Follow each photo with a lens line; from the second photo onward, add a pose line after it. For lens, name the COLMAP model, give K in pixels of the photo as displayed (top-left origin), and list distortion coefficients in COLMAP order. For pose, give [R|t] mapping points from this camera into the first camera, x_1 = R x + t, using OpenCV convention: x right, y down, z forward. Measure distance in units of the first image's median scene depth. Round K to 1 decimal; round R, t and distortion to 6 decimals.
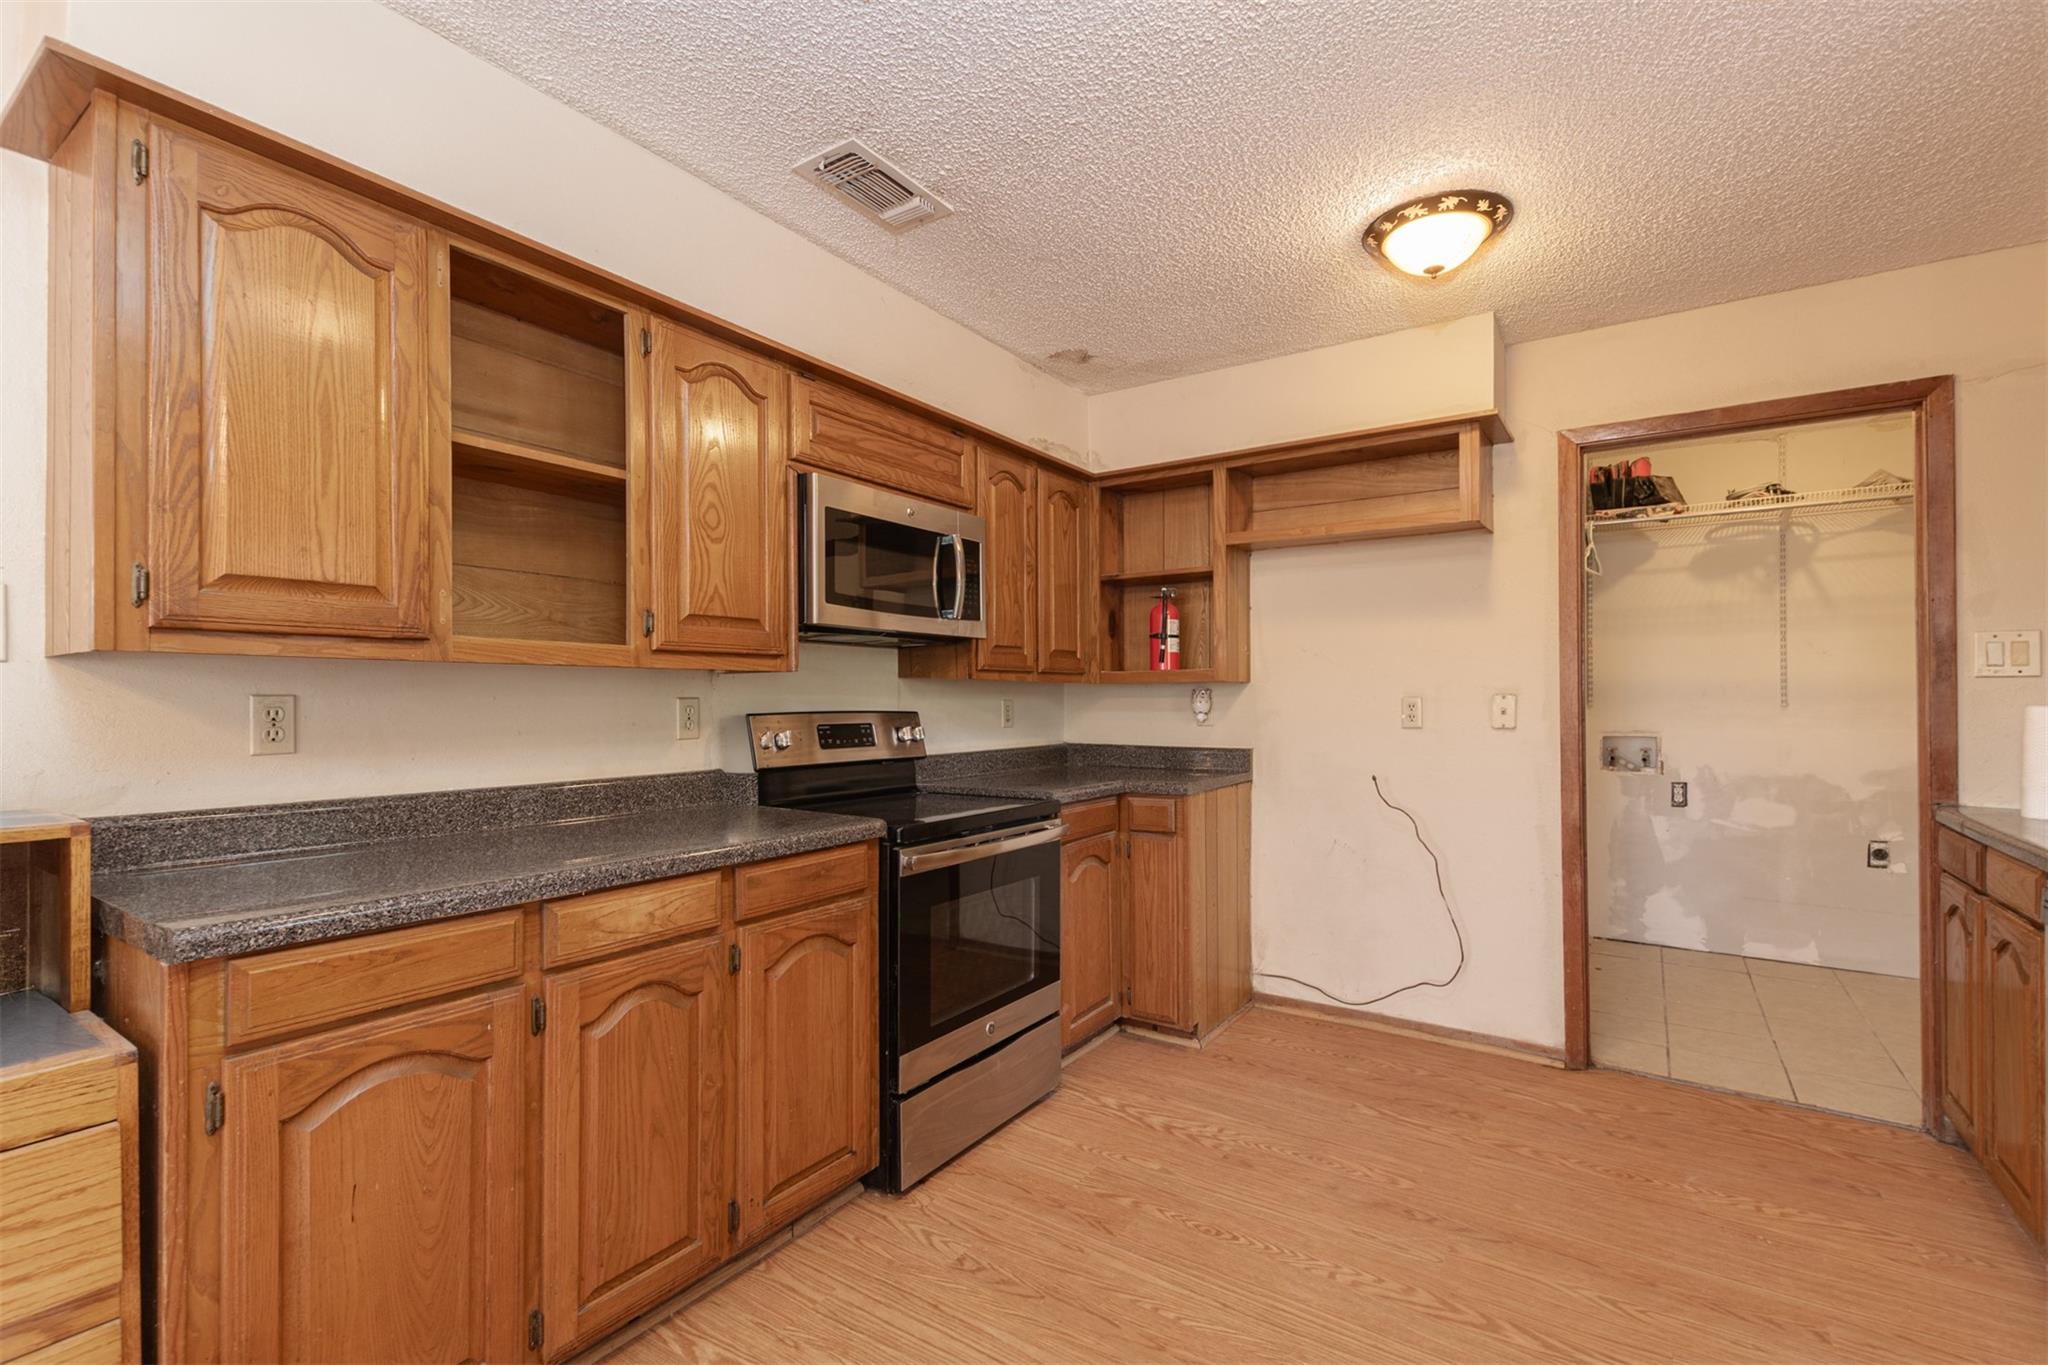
lens RADIAL K [[899.3, 0, 1024.2], [0, 899.3, 692.0], [0, 0, 1]] dist [0.012599, -0.006143]
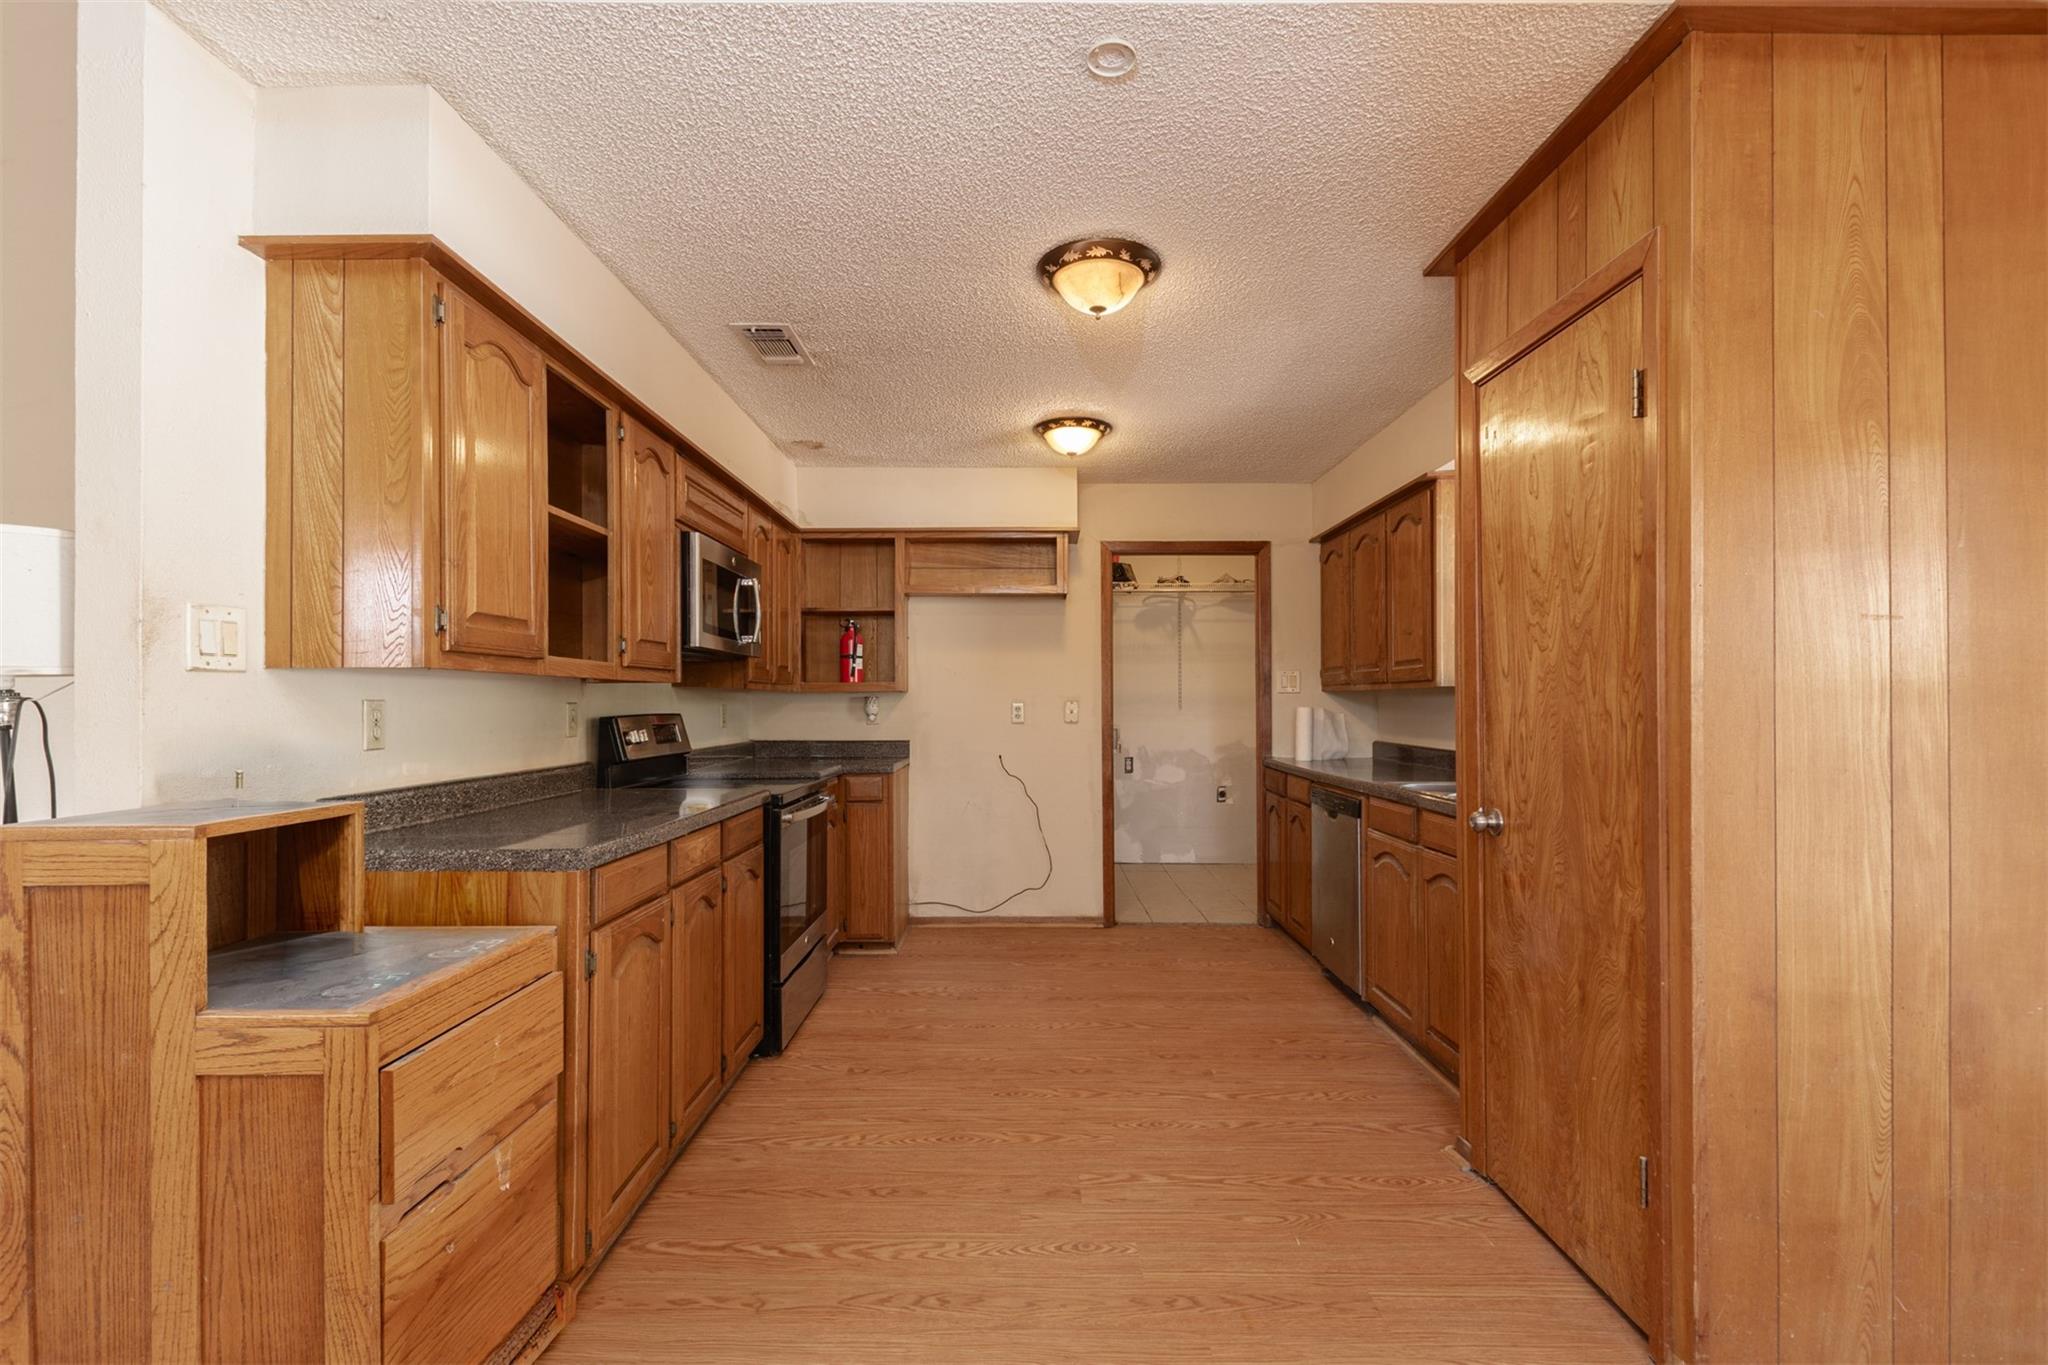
lens RADIAL K [[905.0, 0, 1024.3], [0, 905.0, 697.6], [0, 0, 1]] dist [-0.000883, -0.000170]
pose [[0.825762, 0.003567, 0.564008, -0.456540], [-0.003106, 0.999994, -0.001777, -0.000685], [-0.564010, -0.000284, 0.825768, -0.284976]]
